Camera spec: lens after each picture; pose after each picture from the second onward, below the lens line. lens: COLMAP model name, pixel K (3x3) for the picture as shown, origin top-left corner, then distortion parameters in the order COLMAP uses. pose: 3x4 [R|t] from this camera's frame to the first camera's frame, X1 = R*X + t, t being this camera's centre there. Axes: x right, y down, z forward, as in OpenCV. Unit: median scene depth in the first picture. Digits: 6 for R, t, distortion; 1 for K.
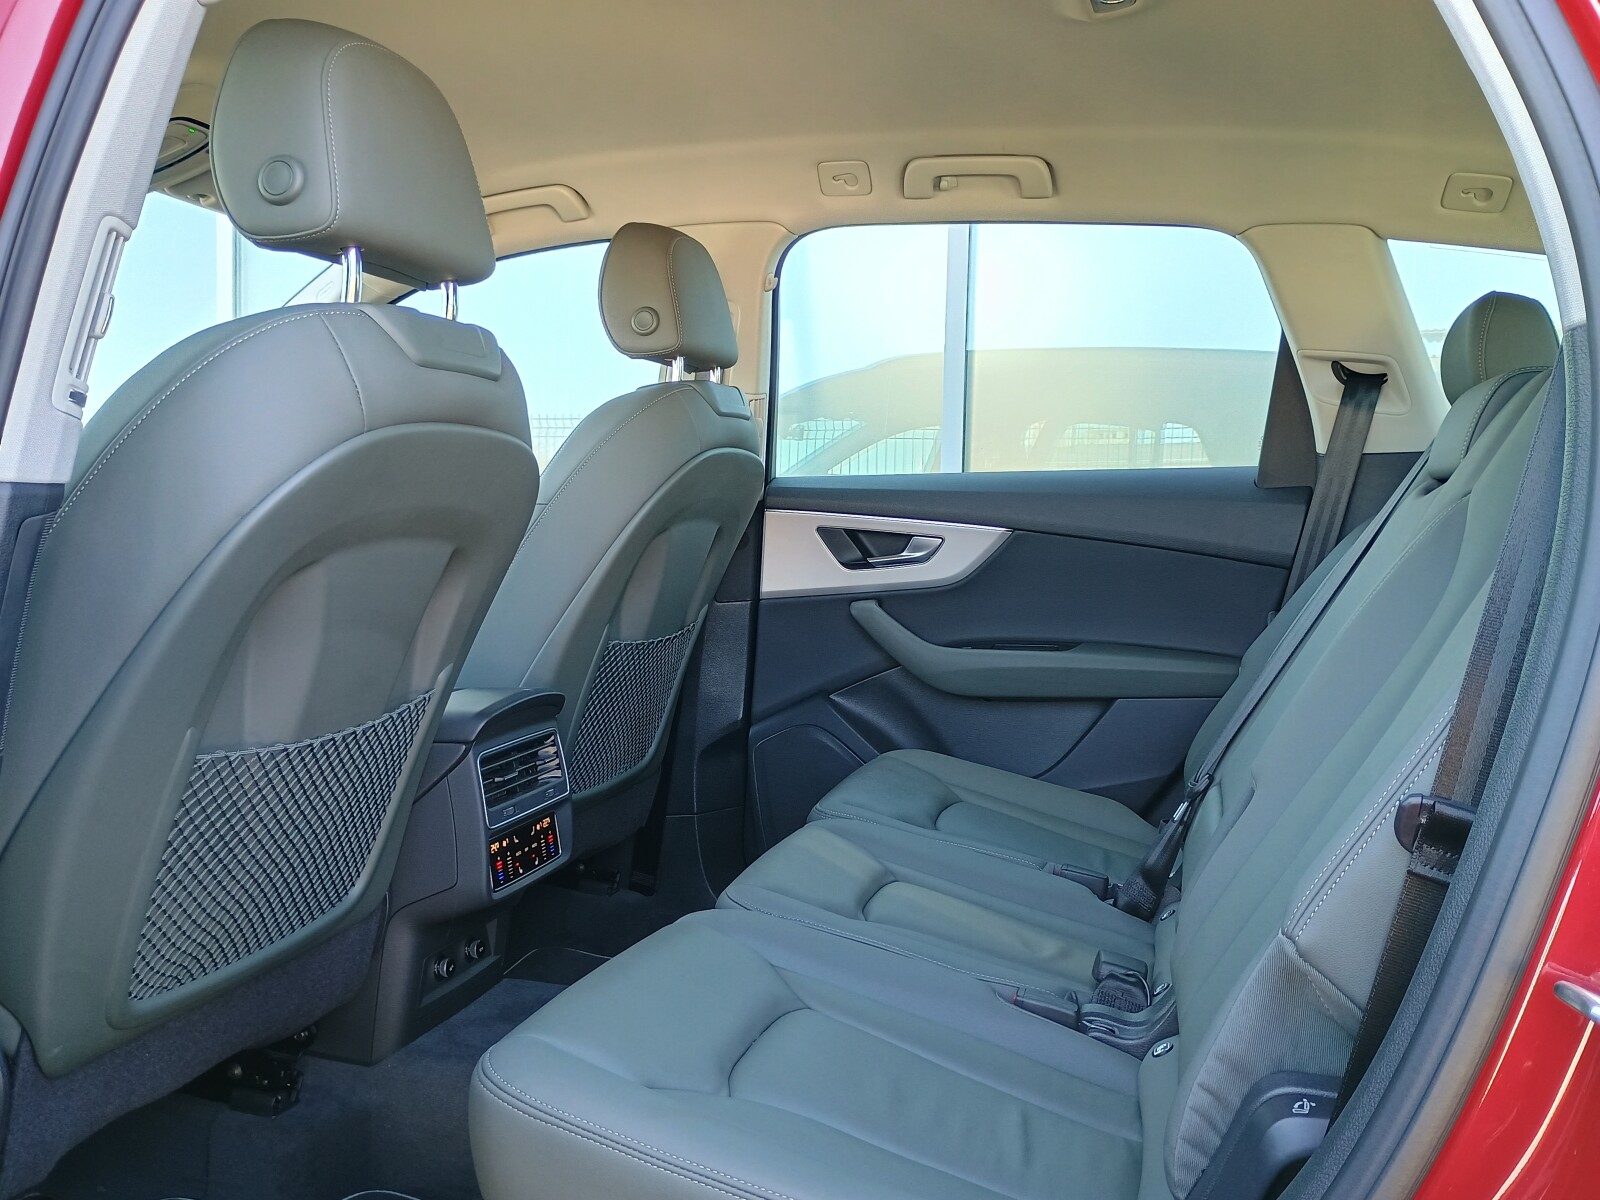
lens RADIAL K [[1402.5, 0, 792.9], [0, 1402.5, 595.3], [0, 0, 1]] dist [0.013817, -0.005046]
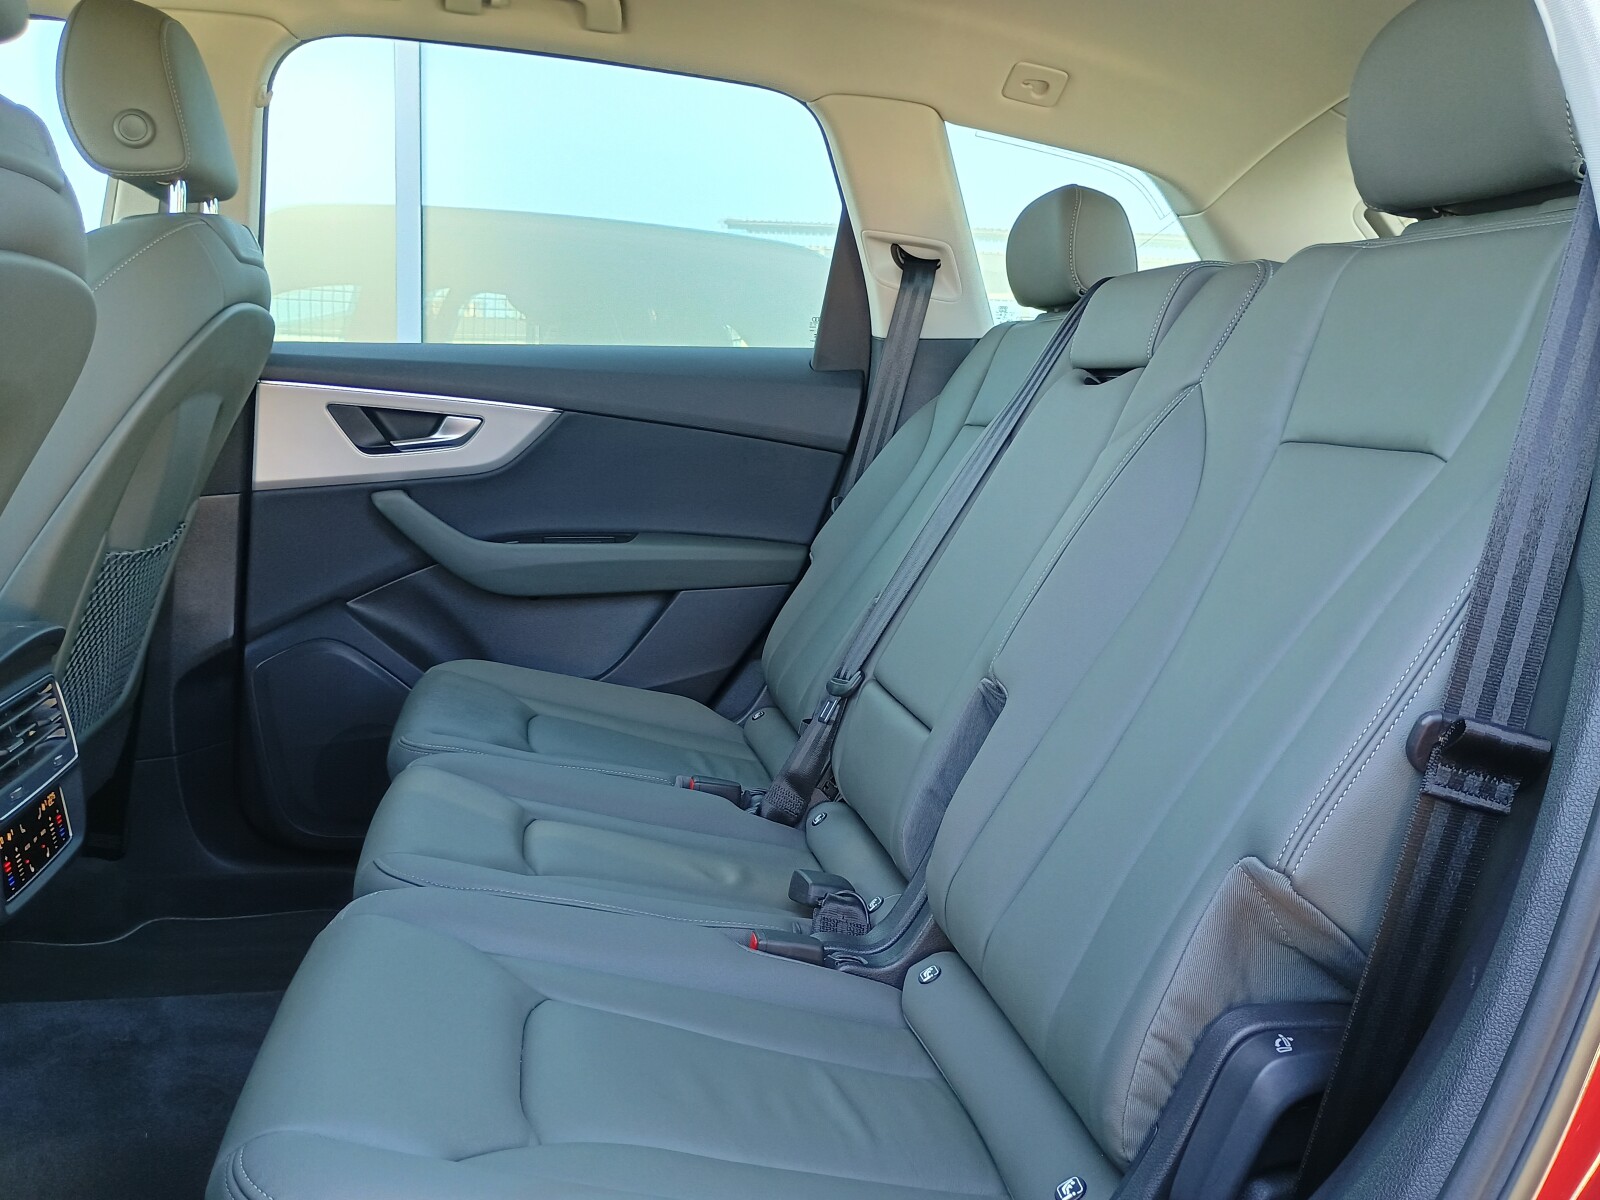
lens RADIAL K [[1382.8, 0, 800.0], [0, 1382.8, 600.0], [0, 0, 1]] dist [0.055411, -0.116884]
pose [[0.884059, -0.053992, 0.464246, -0.142784], [0.009623, 0.995197, 0.097416, -0.011715], [-0.467276, -0.081654, 0.880332, 0.145825]]
